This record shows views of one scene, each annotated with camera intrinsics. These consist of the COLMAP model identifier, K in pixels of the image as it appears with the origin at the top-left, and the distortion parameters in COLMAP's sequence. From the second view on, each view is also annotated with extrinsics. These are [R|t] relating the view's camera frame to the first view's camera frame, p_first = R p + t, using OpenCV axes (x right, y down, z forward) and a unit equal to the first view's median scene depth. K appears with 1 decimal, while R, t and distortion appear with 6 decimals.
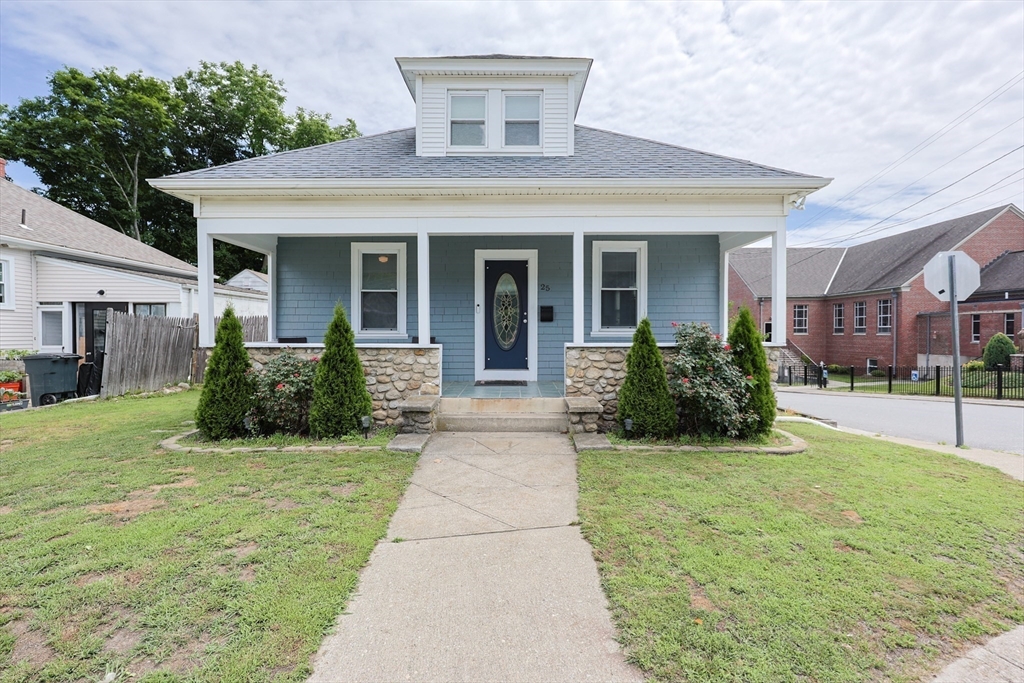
lens RADIAL K [[438.8, 0, 519.1], [0, 438.8, 337.2], [0, 0, 1]] dist [-0.000623, -0.000120]
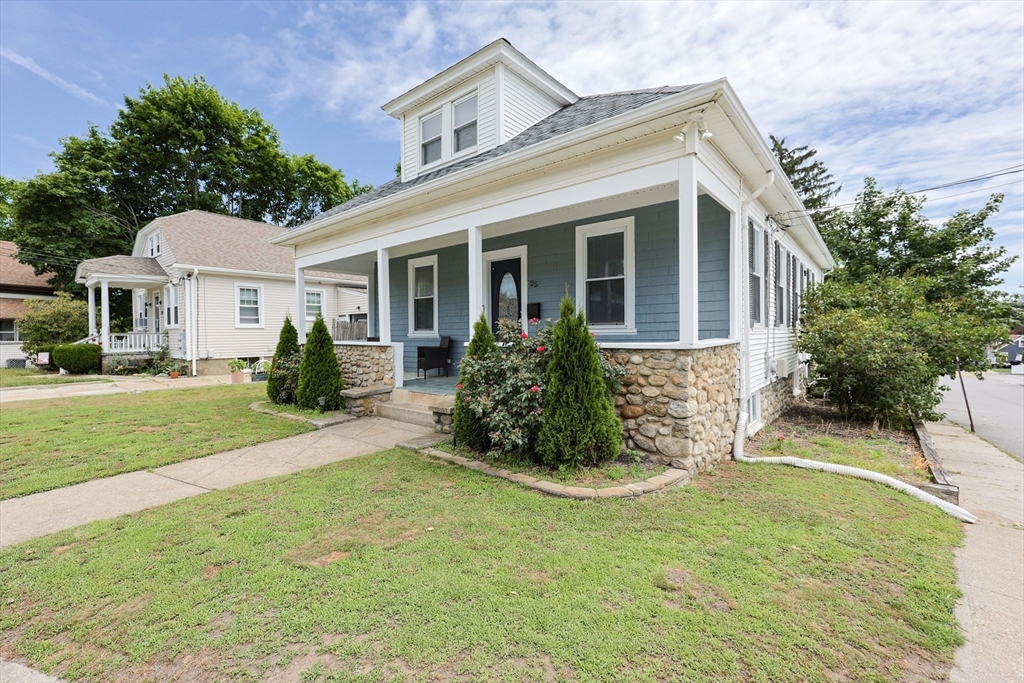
lens RADIAL K [[438.8, 0, 519.1], [0, 438.8, 337.2], [0, 0, 1]] dist [-0.000623, -0.000120]
pose [[0.772317, -0.002860, -0.635231, 0.750739], [0.006322, 0.999975, 0.003184, -0.000537], [0.635206, -0.006475, 0.772315, 0.285404]]
